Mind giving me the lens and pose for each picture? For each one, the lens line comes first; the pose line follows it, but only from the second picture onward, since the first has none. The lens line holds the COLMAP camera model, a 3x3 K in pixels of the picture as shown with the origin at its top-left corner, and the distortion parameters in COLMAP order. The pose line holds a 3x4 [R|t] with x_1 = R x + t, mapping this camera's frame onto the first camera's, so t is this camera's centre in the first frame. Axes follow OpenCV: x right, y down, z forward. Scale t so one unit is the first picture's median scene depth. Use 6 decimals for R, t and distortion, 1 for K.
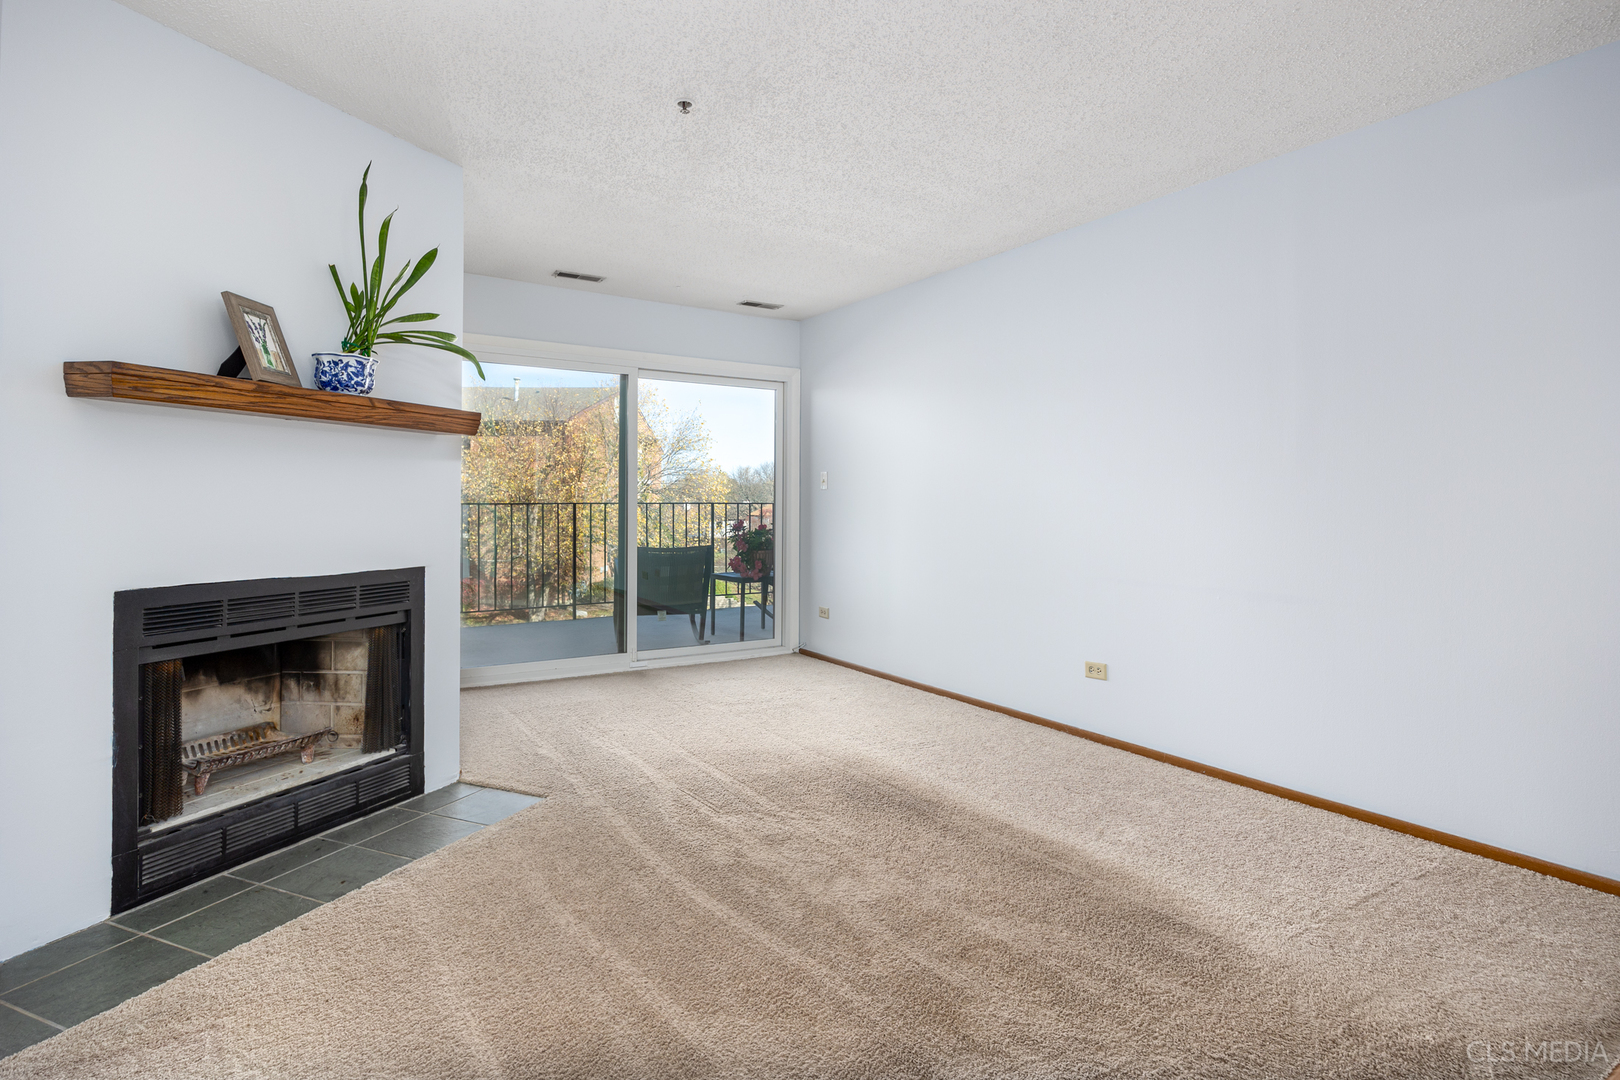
lens RADIAL K [[876.9, 0, 809.7], [0, 876.9, 506.7], [0, 0, 1]] dist [-0.027101, -0.000325]
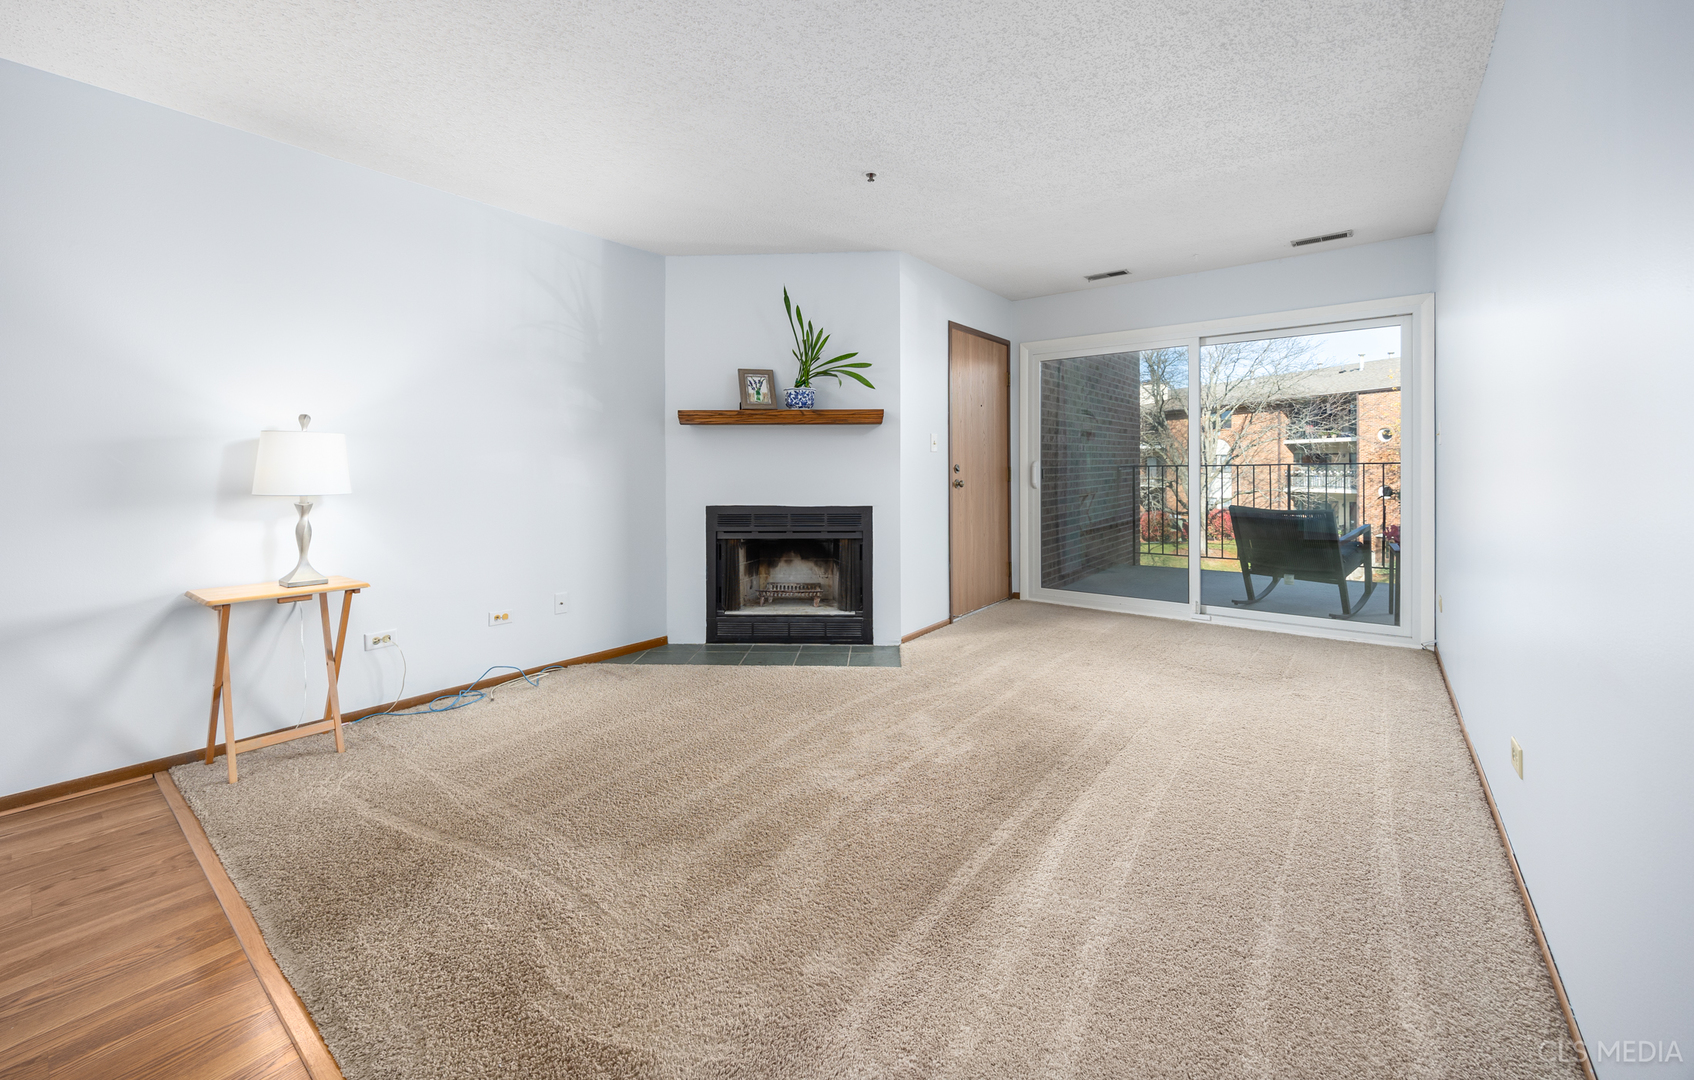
lens RADIAL K [[671.1, 0, 846.1], [0, 671.1, 473.5], [0, 0, 1]] dist [0.000412, 0.000012]
pose [[0.295001, -0.002936, -0.955493, 0.863716], [0.004061, 0.999990, -0.001819, 0.011231], [0.955488, -0.003344, 0.295010, 0.669448]]
